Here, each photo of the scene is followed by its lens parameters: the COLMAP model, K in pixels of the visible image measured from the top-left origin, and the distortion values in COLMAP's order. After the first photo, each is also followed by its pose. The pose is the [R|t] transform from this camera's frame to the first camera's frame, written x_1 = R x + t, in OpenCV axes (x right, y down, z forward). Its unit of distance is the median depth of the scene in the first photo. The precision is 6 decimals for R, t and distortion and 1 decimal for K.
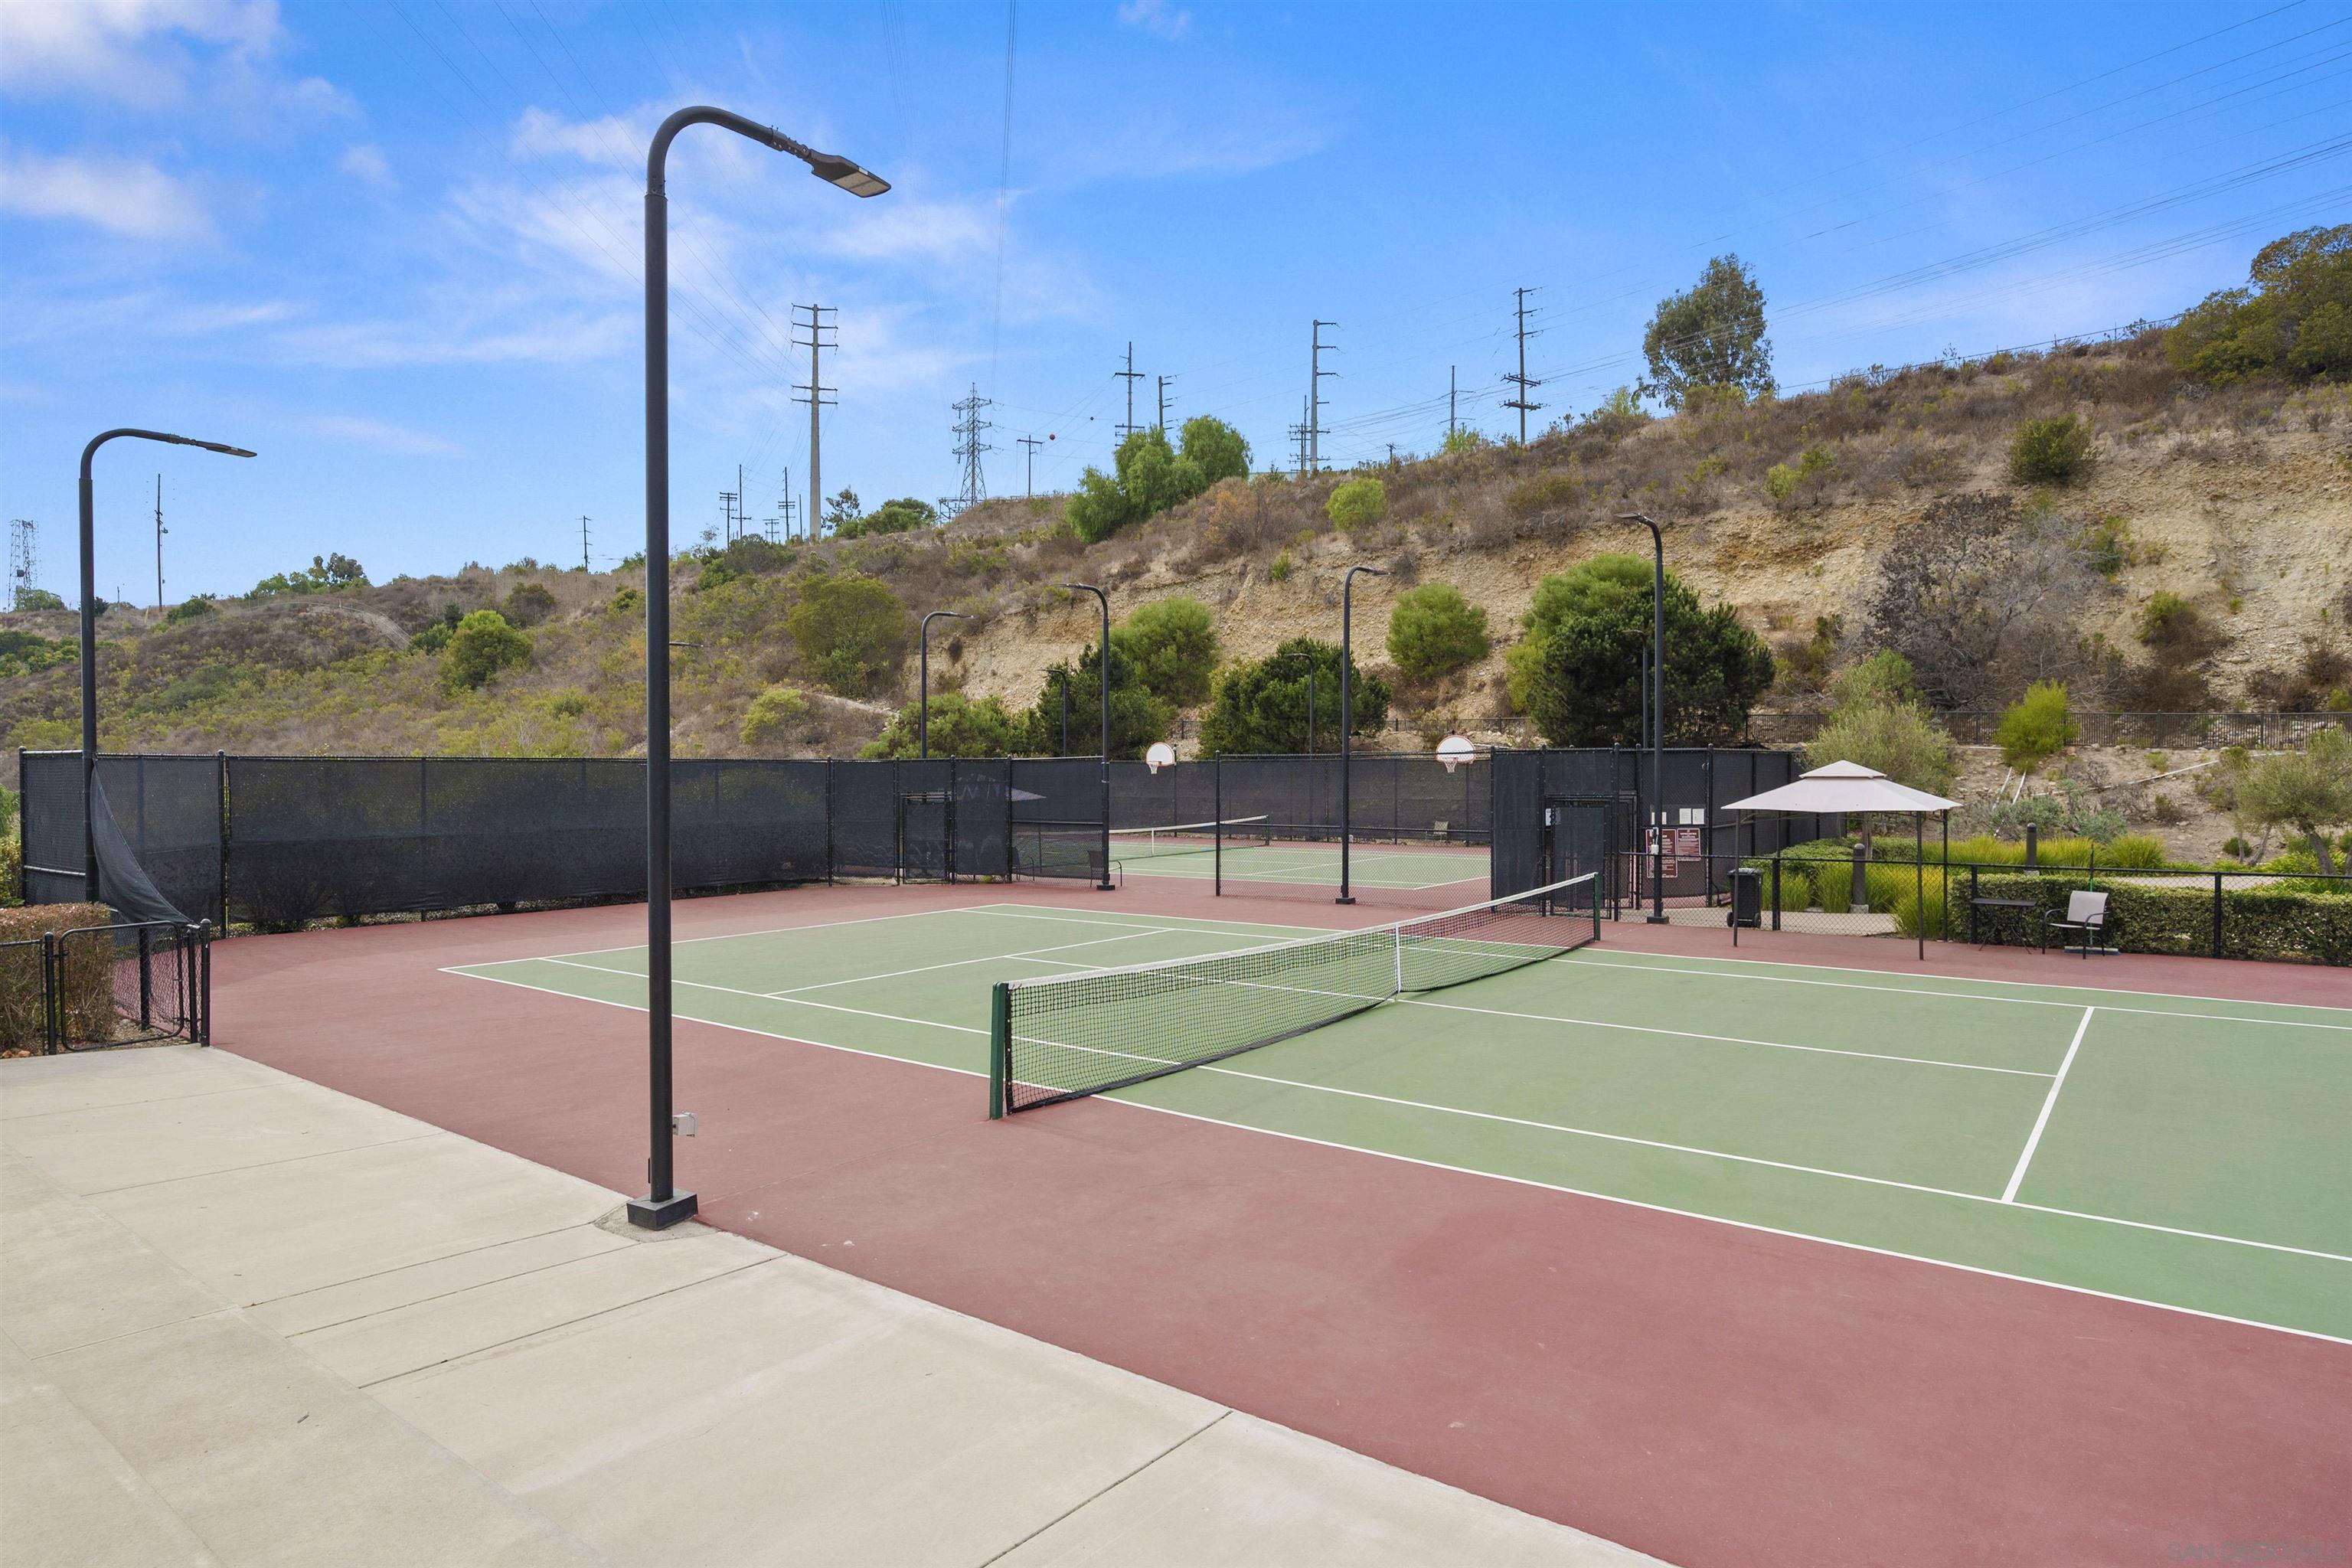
lens RADIAL K [[1328.1, 0, 1176.0], [0, 1328.1, 784.0], [0, 0, 1]] dist [-0.000041, 0.000688]
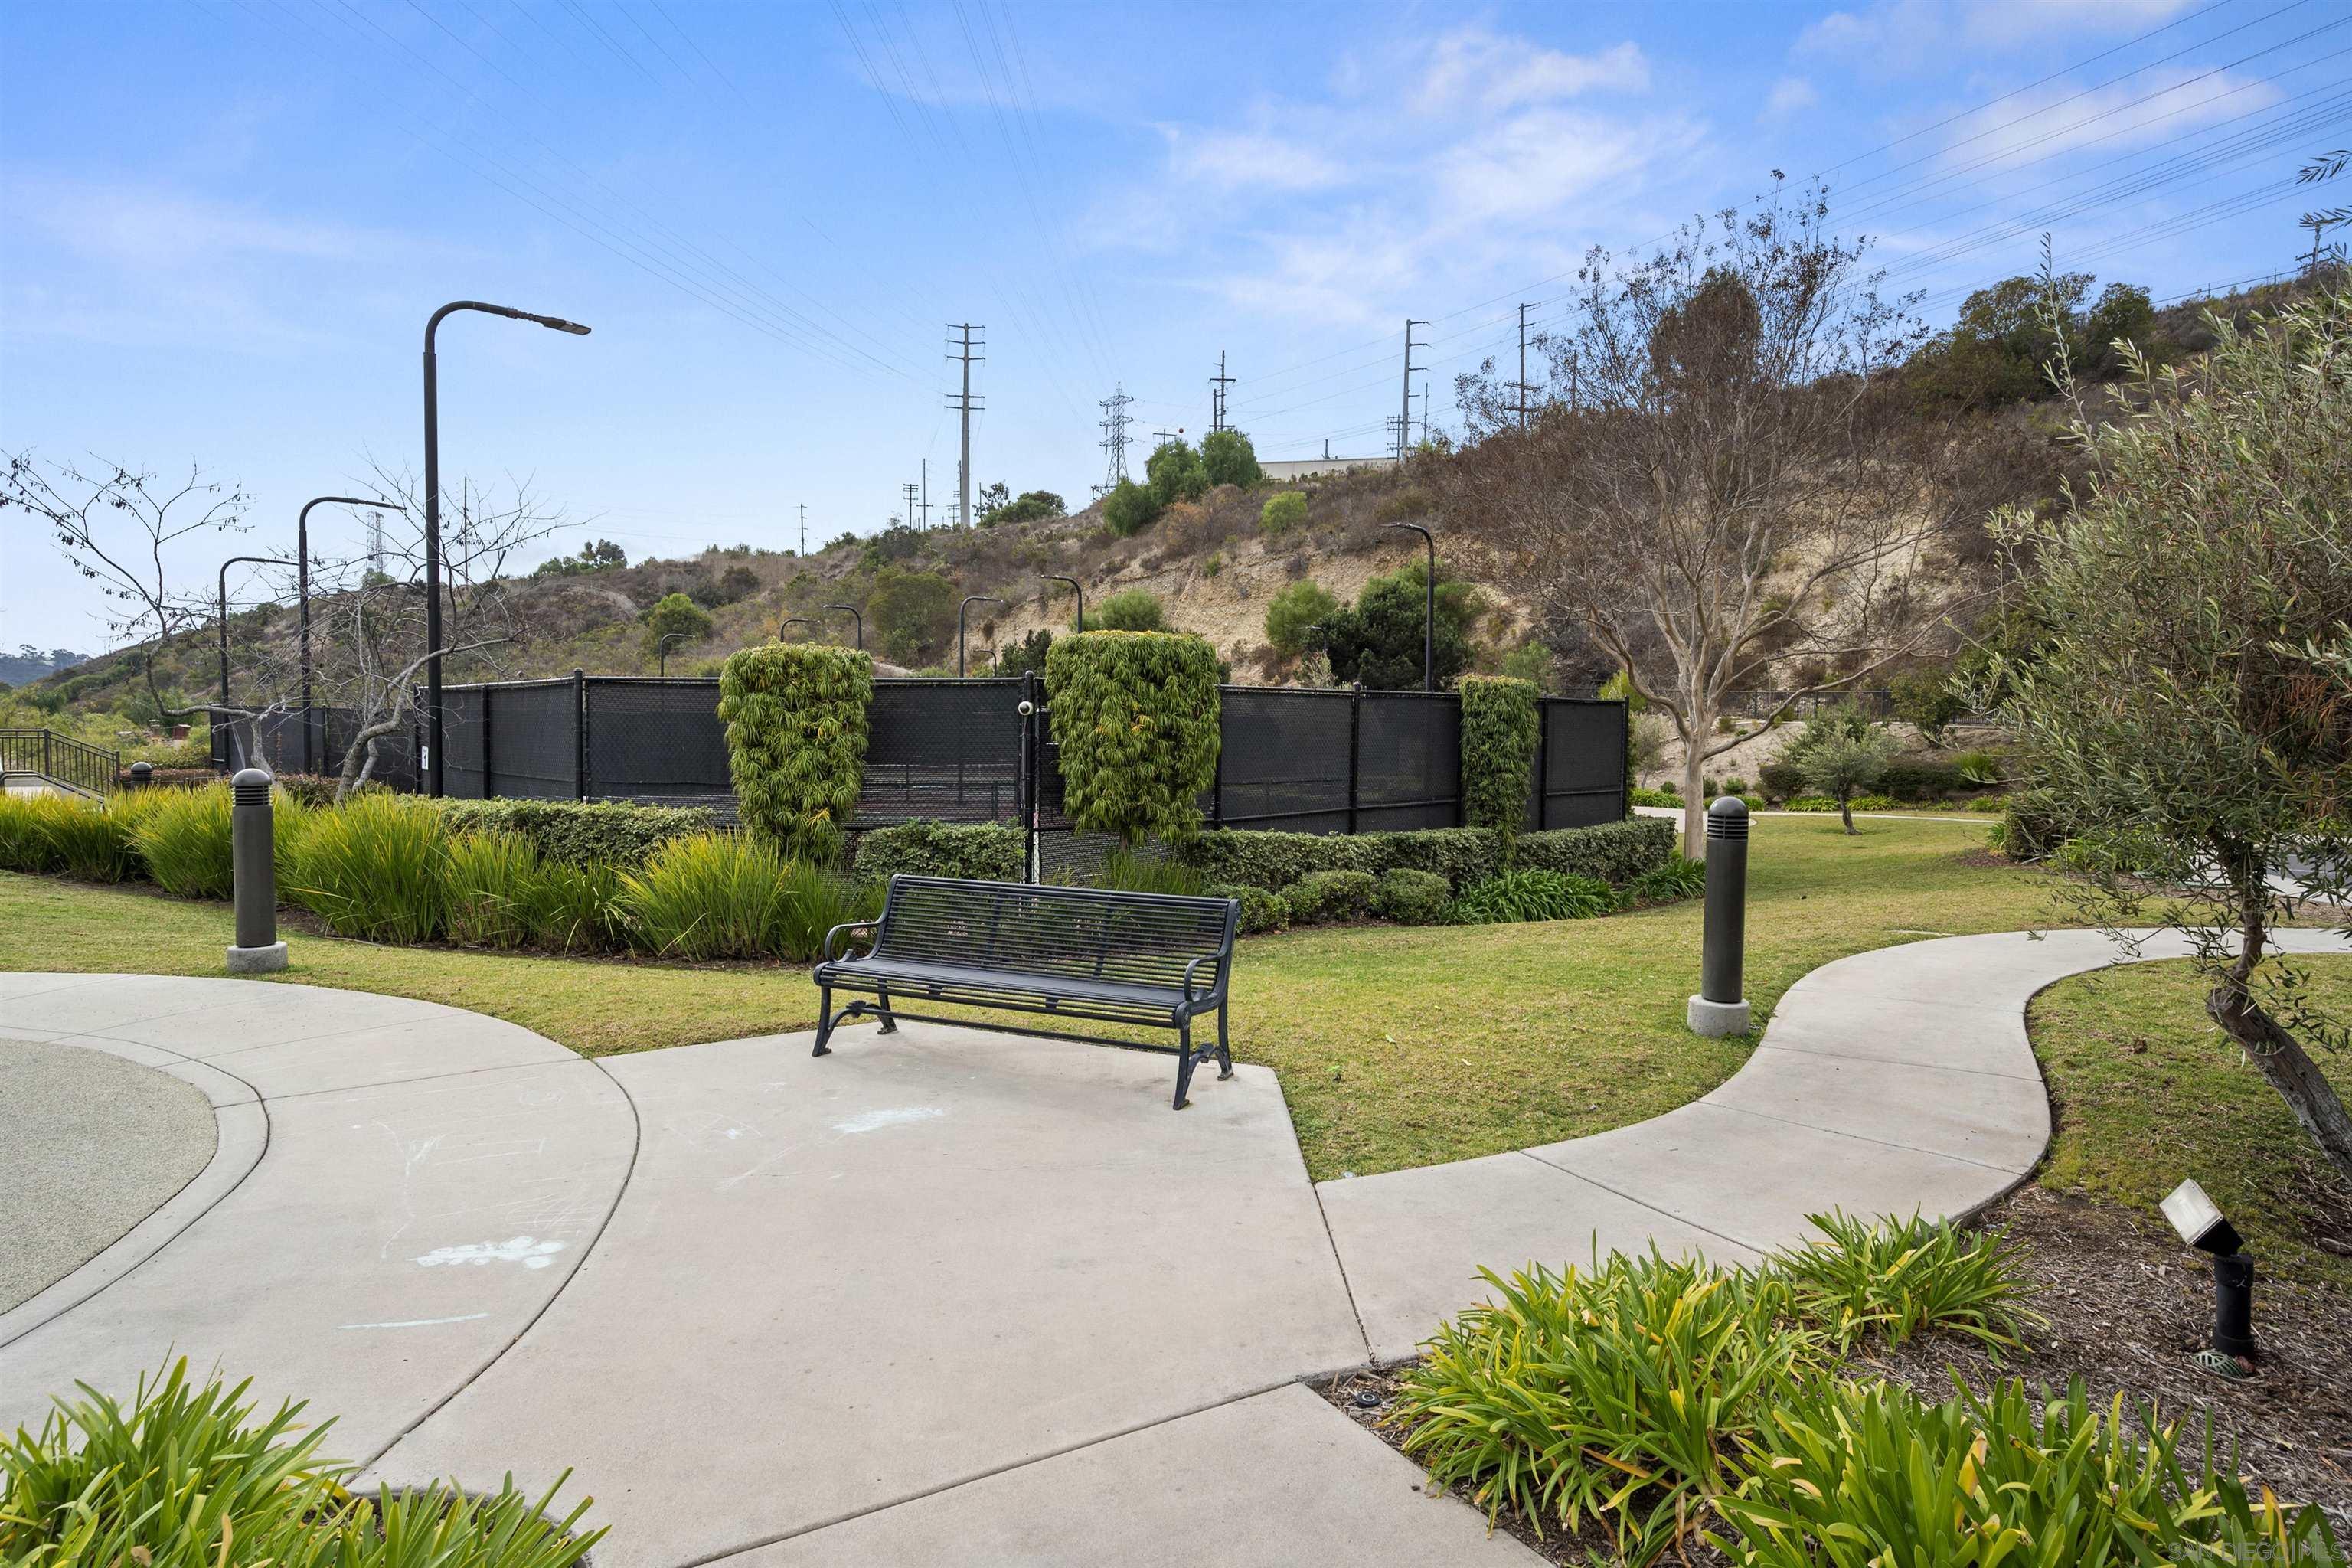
lens RADIAL K [[1259.9, 0, 1176.0], [0, 1259.9, 784.0], [0, 0, 1]] dist [-0.000620, -0.000267]
pose [[0.987505, 0.020335, -0.156271, 0.092163], [-0.015337, 0.999334, 0.033124, 0.001280], [0.156841, -0.030314, 0.987159, -0.070676]]
